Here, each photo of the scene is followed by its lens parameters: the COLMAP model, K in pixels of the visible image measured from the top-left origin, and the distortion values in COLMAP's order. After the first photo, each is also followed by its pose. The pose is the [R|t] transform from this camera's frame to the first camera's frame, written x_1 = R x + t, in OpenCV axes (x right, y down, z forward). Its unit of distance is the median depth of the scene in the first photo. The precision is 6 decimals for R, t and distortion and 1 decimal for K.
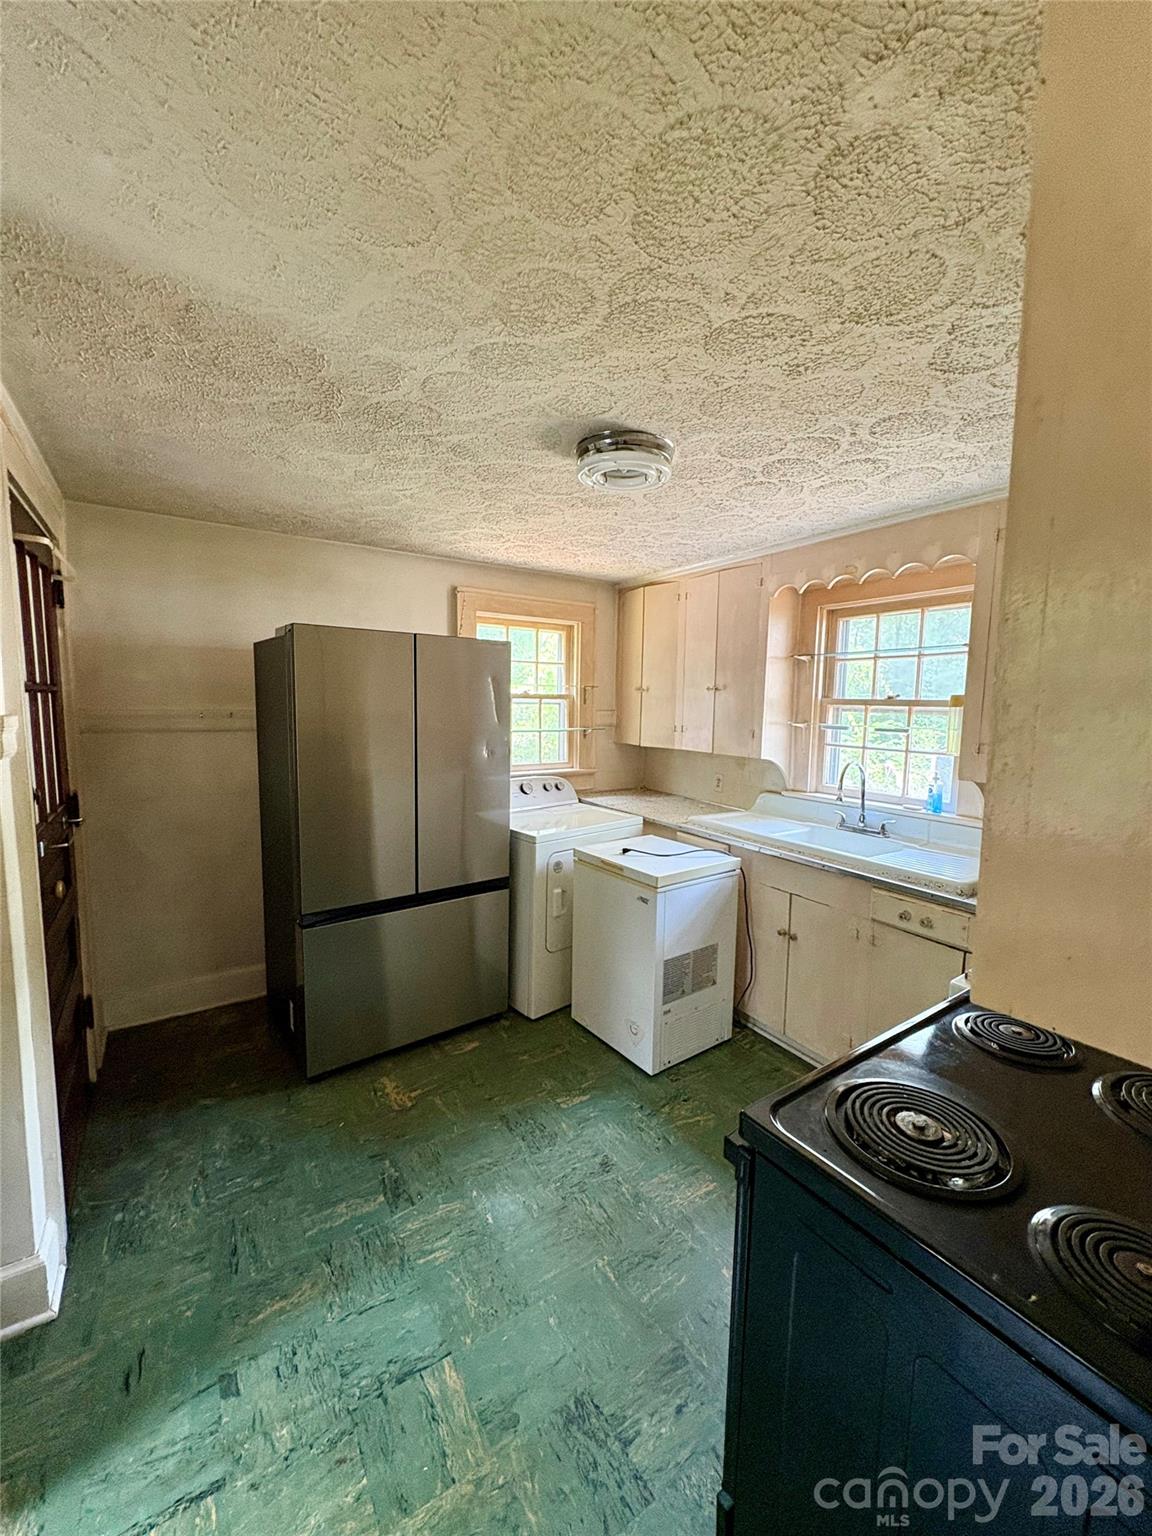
lens RADIAL K [[613.9, 0, 580.1], [0, 613.9, 769.3], [0, 0, 1]] dist [0.001234, -0.000079]
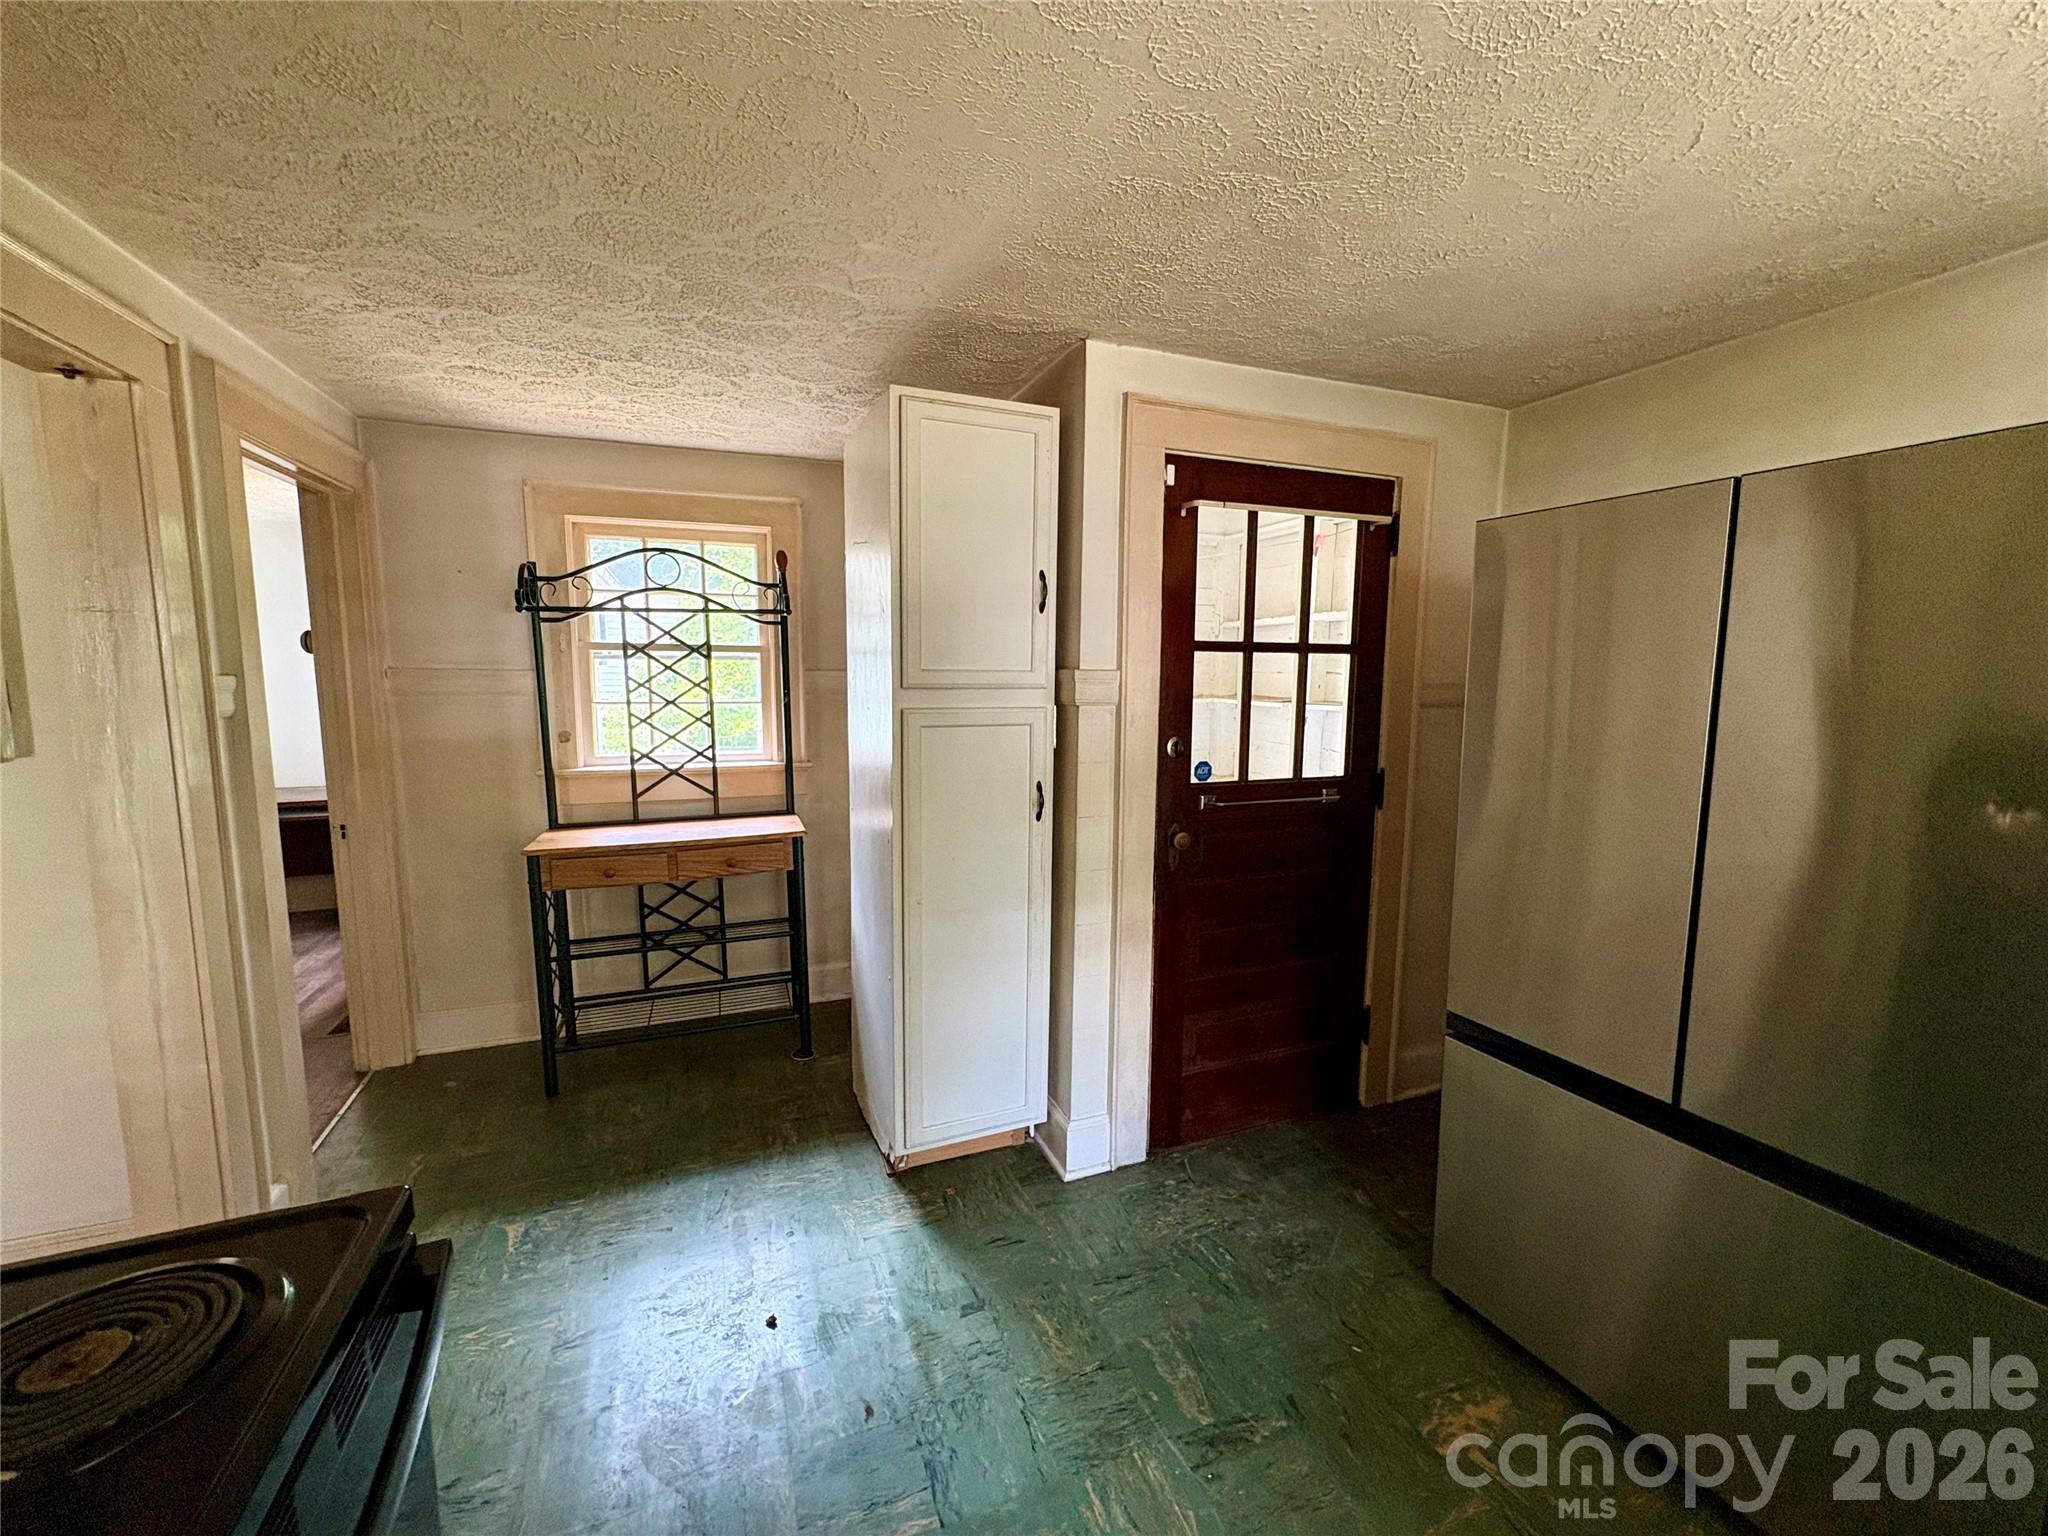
lens RADIAL K [[818.6, 0, 1027.2], [0, 818.6, 768.3], [0, 0, 1]] dist [0.001234, -0.000079]
pose [[-0.215722, 0.097678, -0.971557, 0.323445], [-0.115189, 0.985491, 0.124655, -0.041120], [0.969637, 0.138804, -0.201341, 0.598078]]
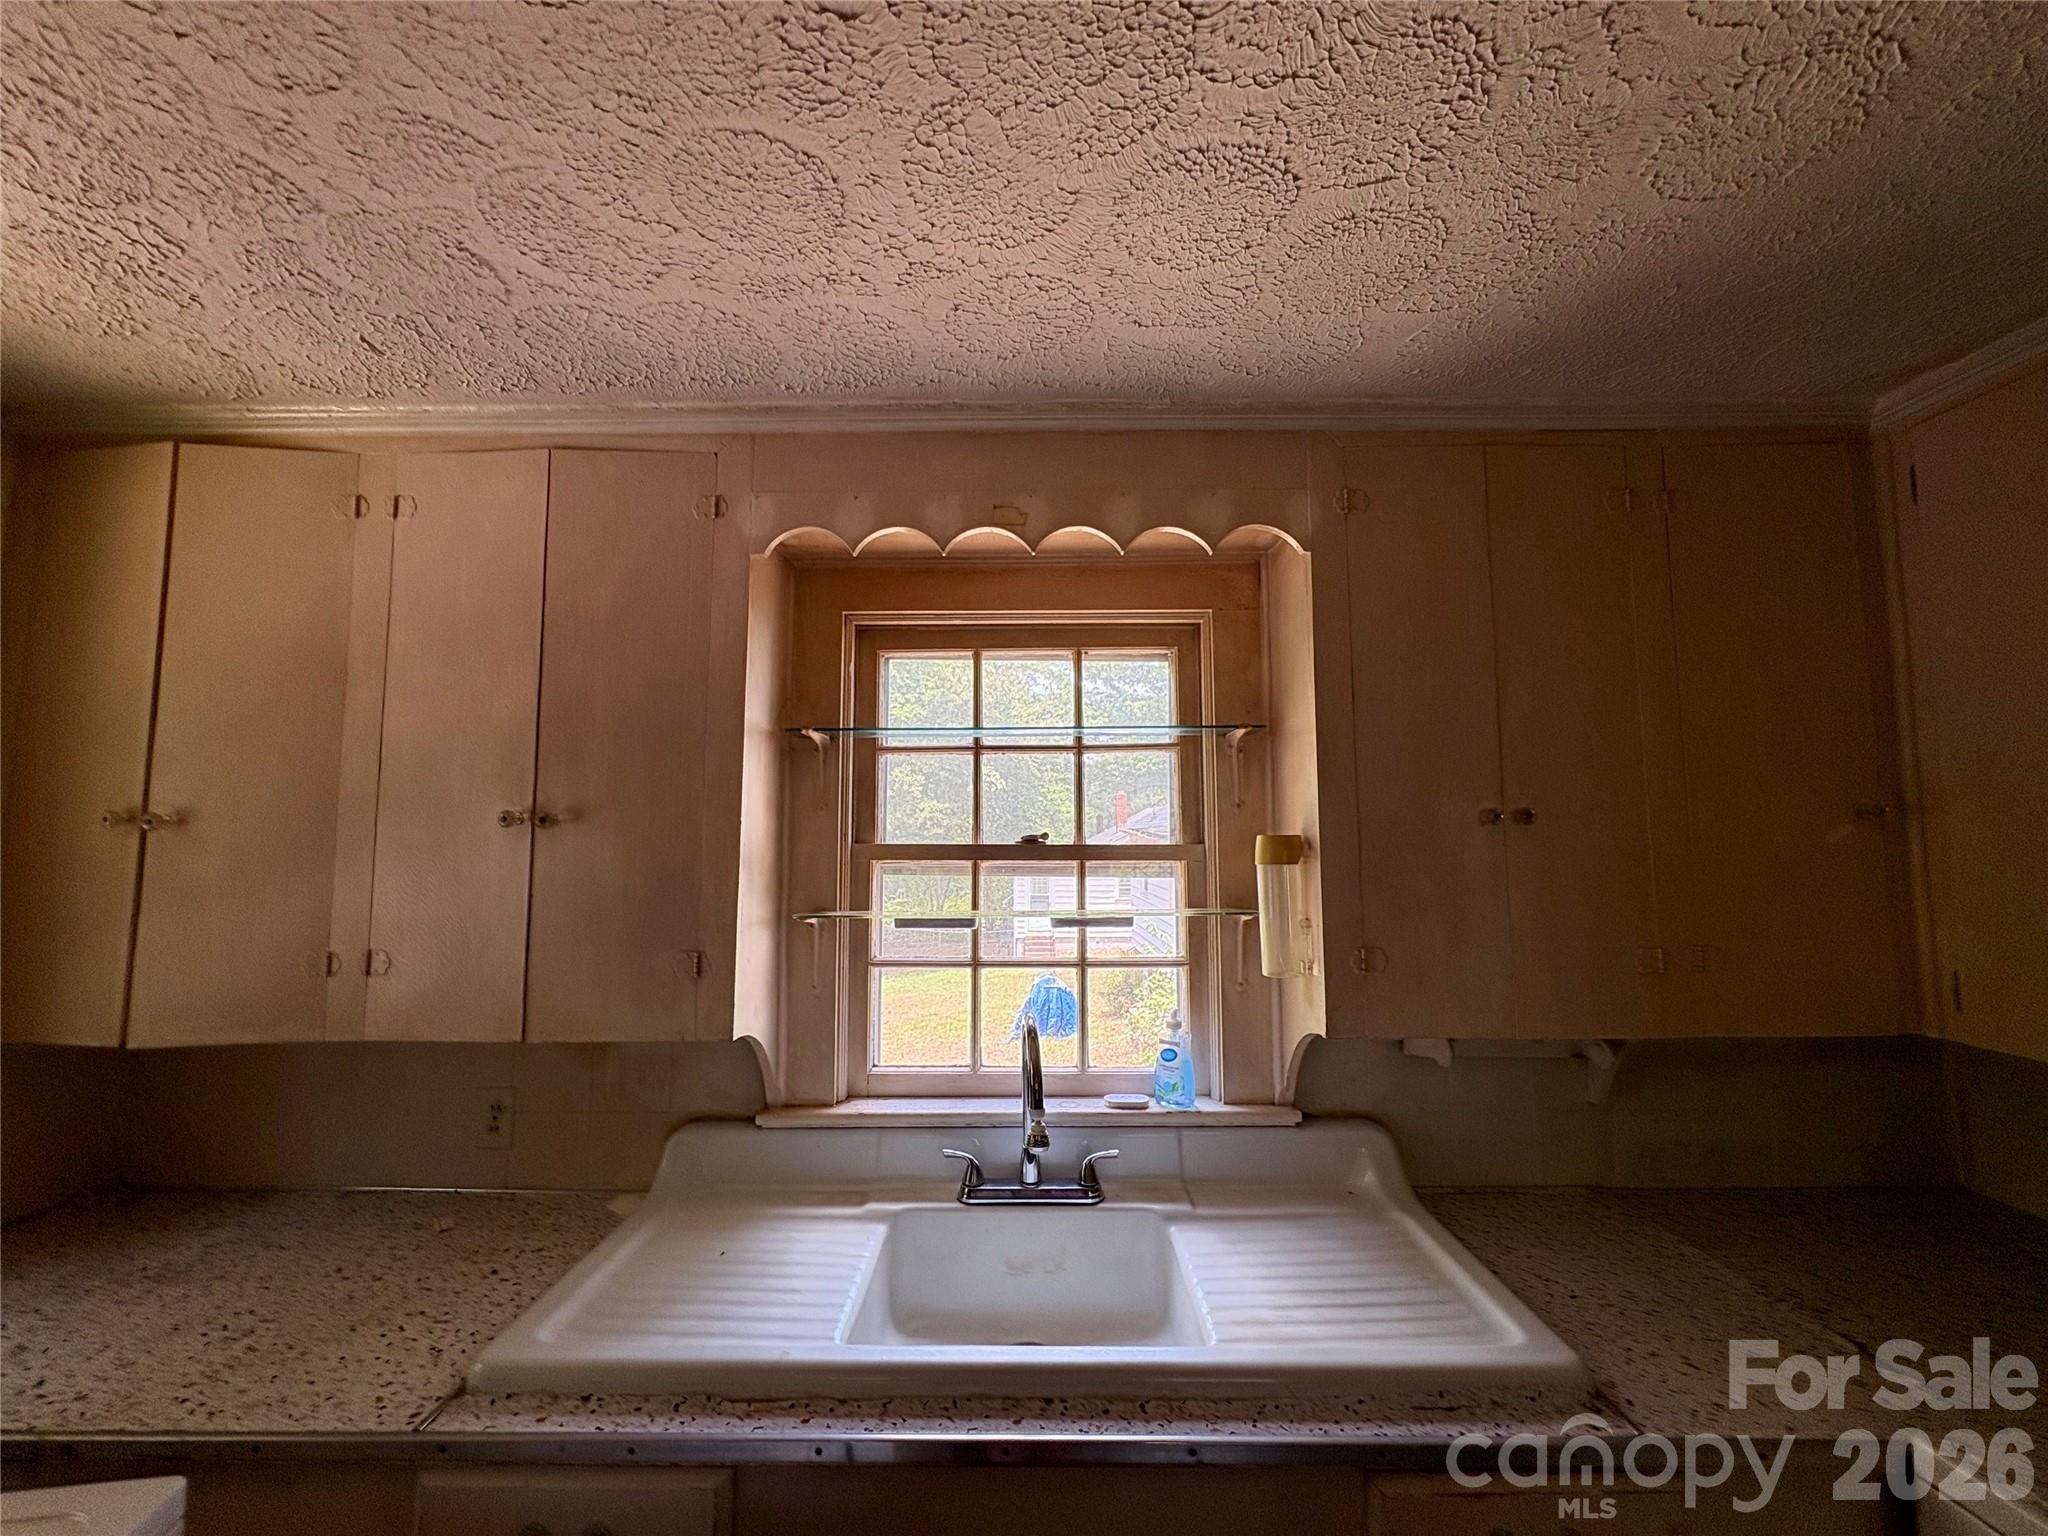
lens RADIAL K [[815.9, 0, 1025.7], [0, 815.9, 766.9], [0, 0, 1]] dist [-0.000632, 0.000084]
pose [[0.547919, 0.054338, 0.834764, 0.023959], [0.104925, 0.985543, -0.133023, -0.095056], [-0.829925, 0.160474, 0.534297, 0.710952]]
